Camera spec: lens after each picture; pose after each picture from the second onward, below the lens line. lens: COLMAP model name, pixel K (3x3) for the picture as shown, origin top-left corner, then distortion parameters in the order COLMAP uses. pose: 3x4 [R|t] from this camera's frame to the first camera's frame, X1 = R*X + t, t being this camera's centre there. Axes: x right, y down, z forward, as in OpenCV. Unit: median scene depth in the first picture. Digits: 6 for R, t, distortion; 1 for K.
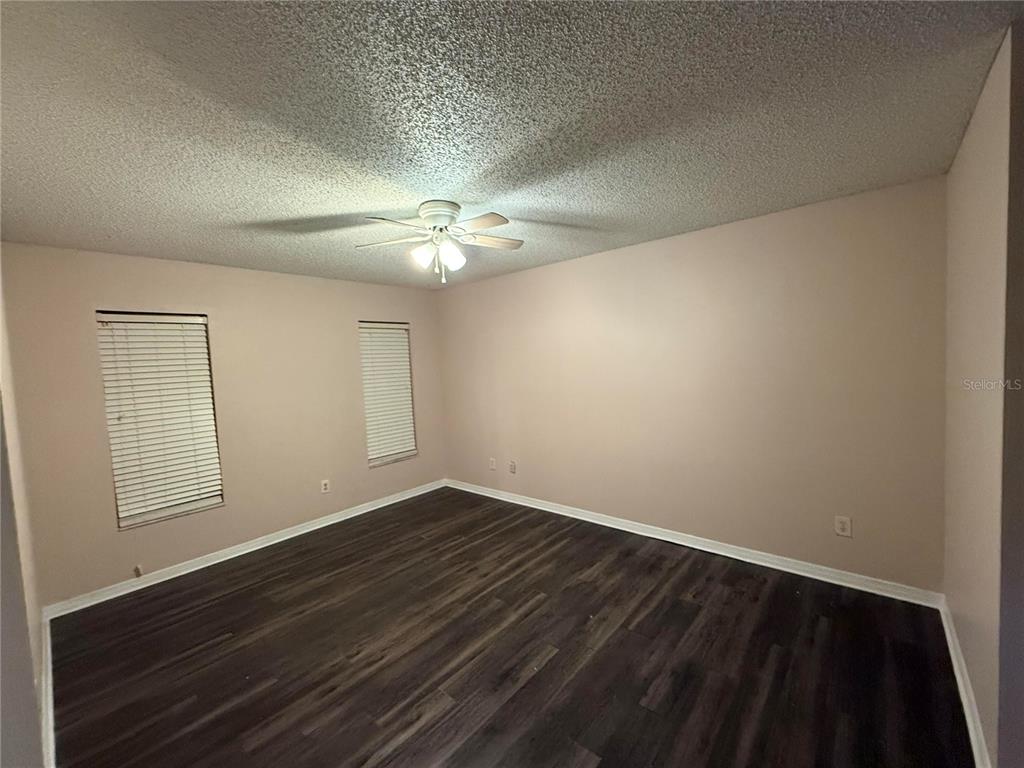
lens RADIAL K [[410.7, 0, 517.4], [0, 410.7, 386.9], [0, 0, 1]] dist [0.003365, 0.000187]
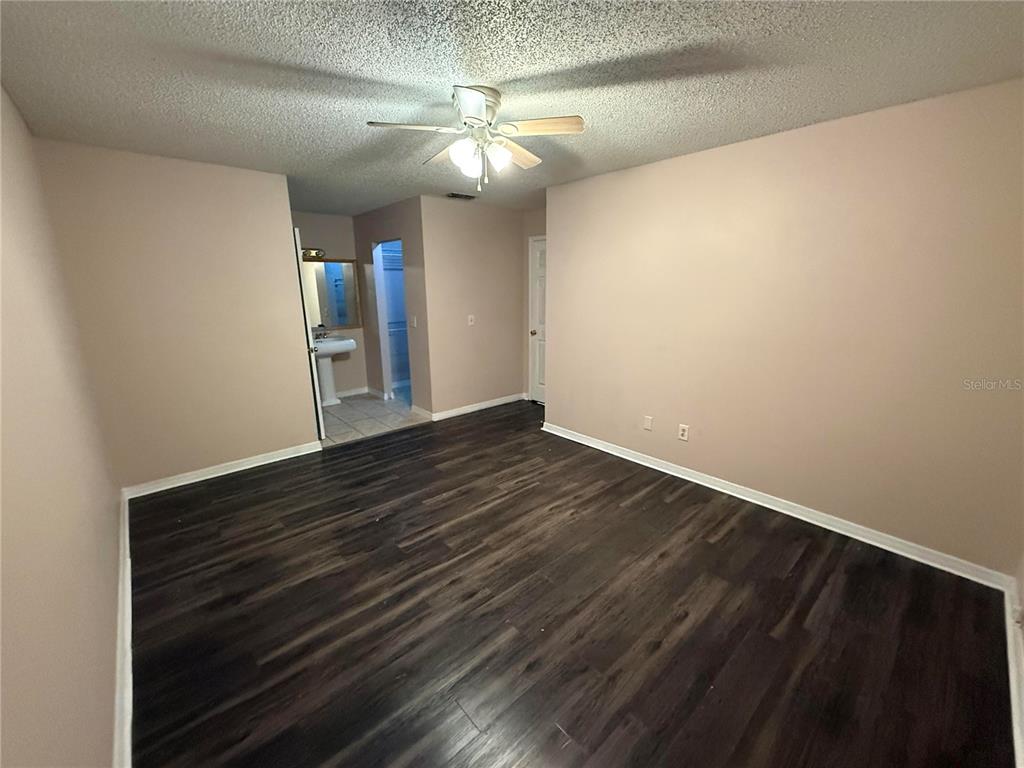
lens RADIAL K [[410.7, 0, 503.1], [0, 410.7, 386.8], [0, 0, 1]] dist [0.003365, 0.000187]
pose [[-0.987303, 0.016643, 0.157975, -0.334943], [0.063503, 0.952925, 0.296482, -0.101405], [-0.145604, 0.302749, -0.941882, 1.837028]]
